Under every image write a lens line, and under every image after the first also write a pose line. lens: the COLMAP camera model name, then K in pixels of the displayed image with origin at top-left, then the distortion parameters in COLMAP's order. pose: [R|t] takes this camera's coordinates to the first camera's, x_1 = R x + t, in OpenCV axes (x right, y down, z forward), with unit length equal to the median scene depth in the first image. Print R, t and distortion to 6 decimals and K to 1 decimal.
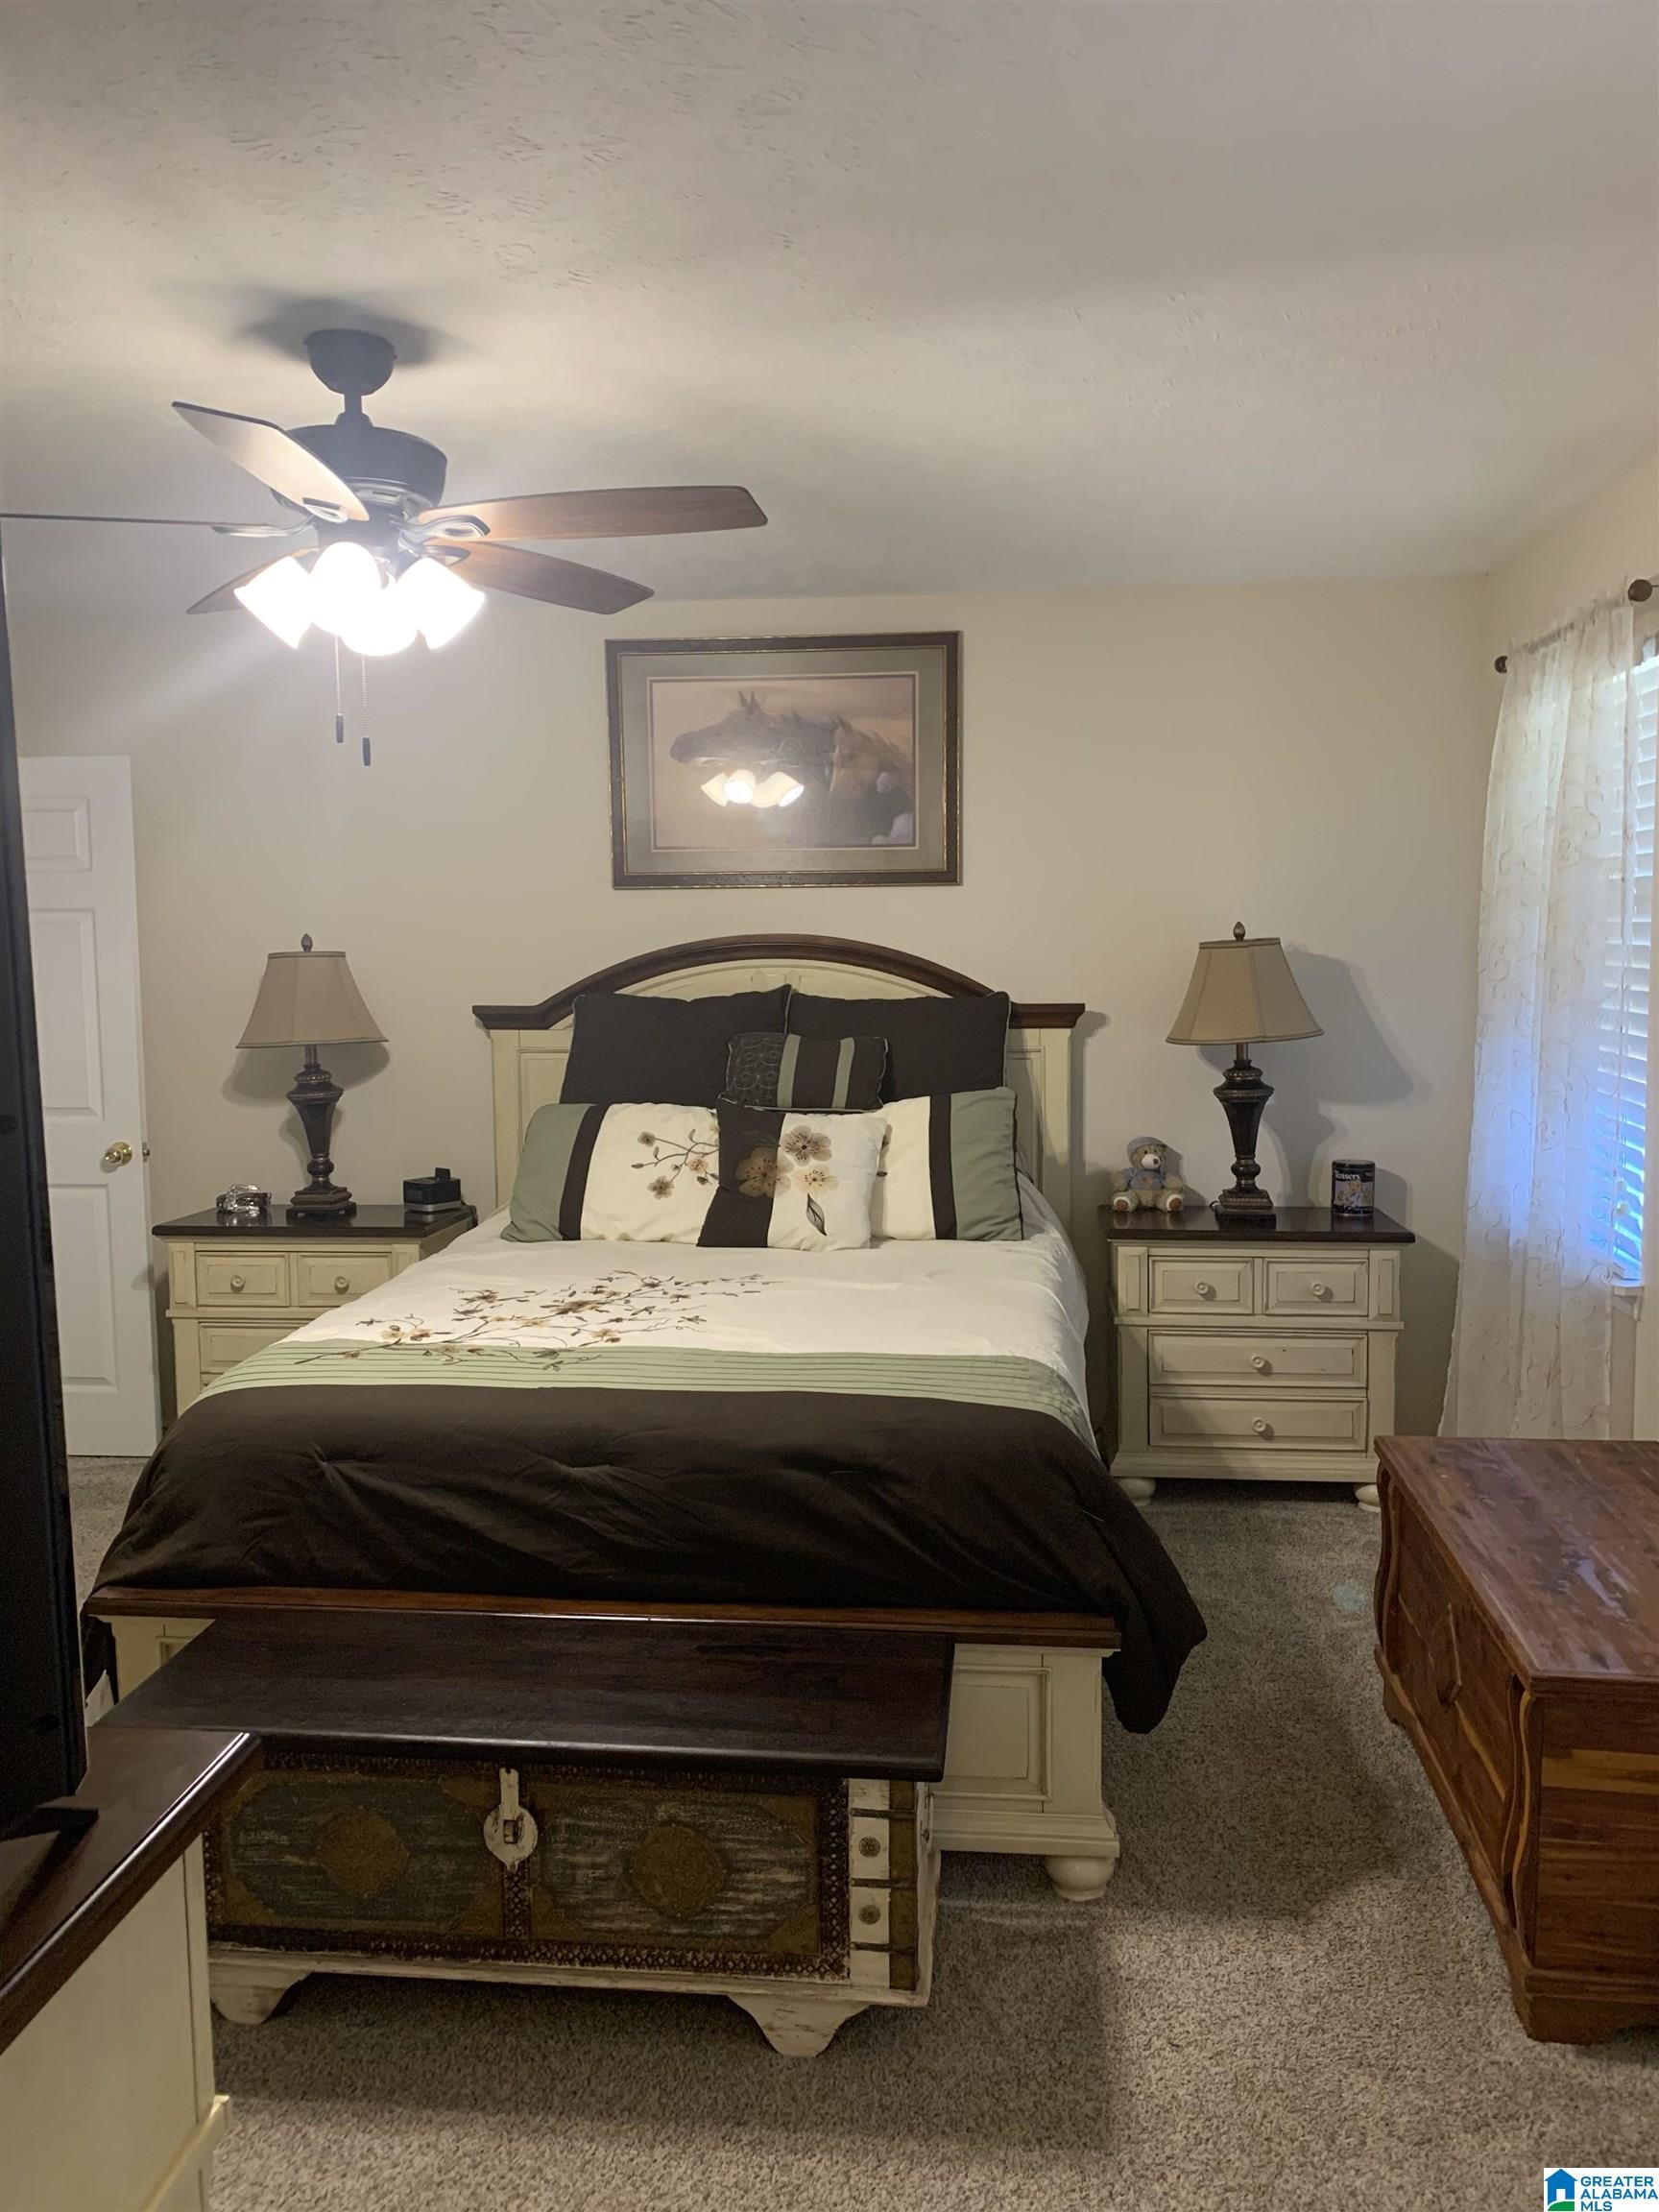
lens RADIAL K [[1645.1, 0, 841.4], [0, 1645.1, 1105.9], [0, 0, 1]] dist [0.120053, -0.235932]
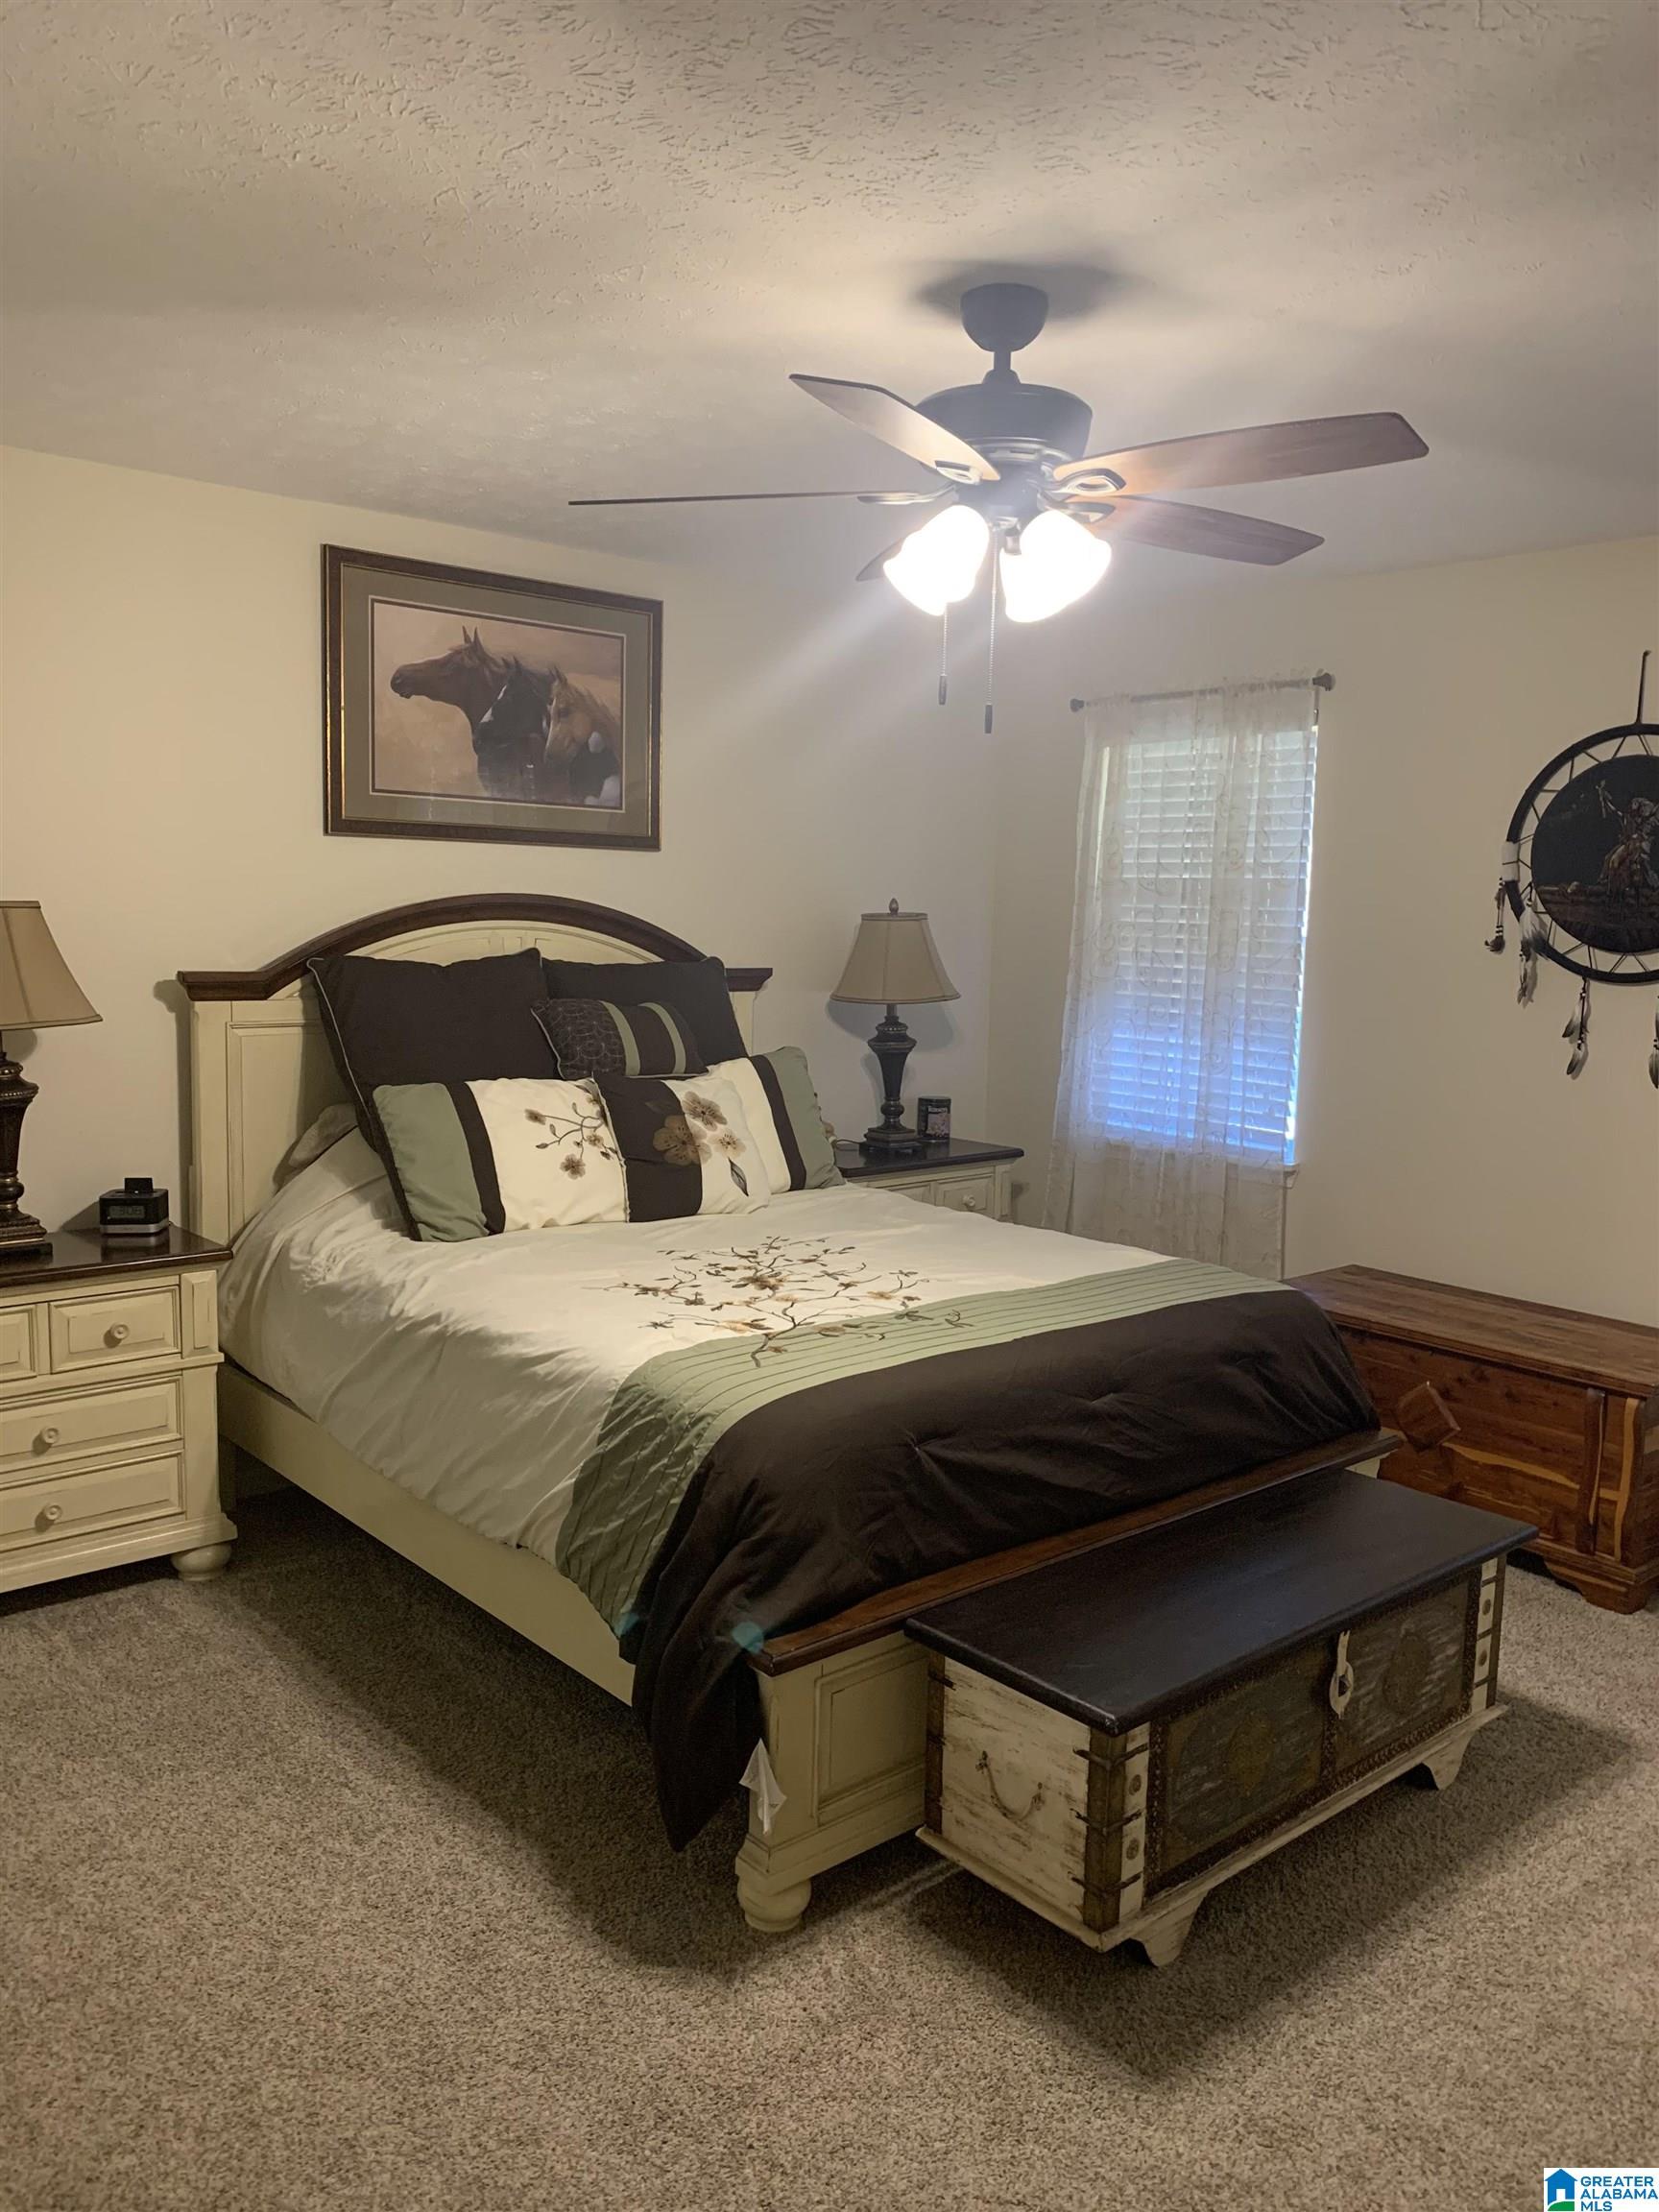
lens RADIAL K [[1645.1, 0, 841.4], [0, 1645.1, 1105.9], [0, 0, 1]] dist [0.120053, -0.235932]
pose [[0.682423, -0.063049, 0.728233, -0.680564], [0.044863, 0.998008, 0.044365, -0.019353], [-0.729580, 0.002394, 0.683892, 0.247436]]
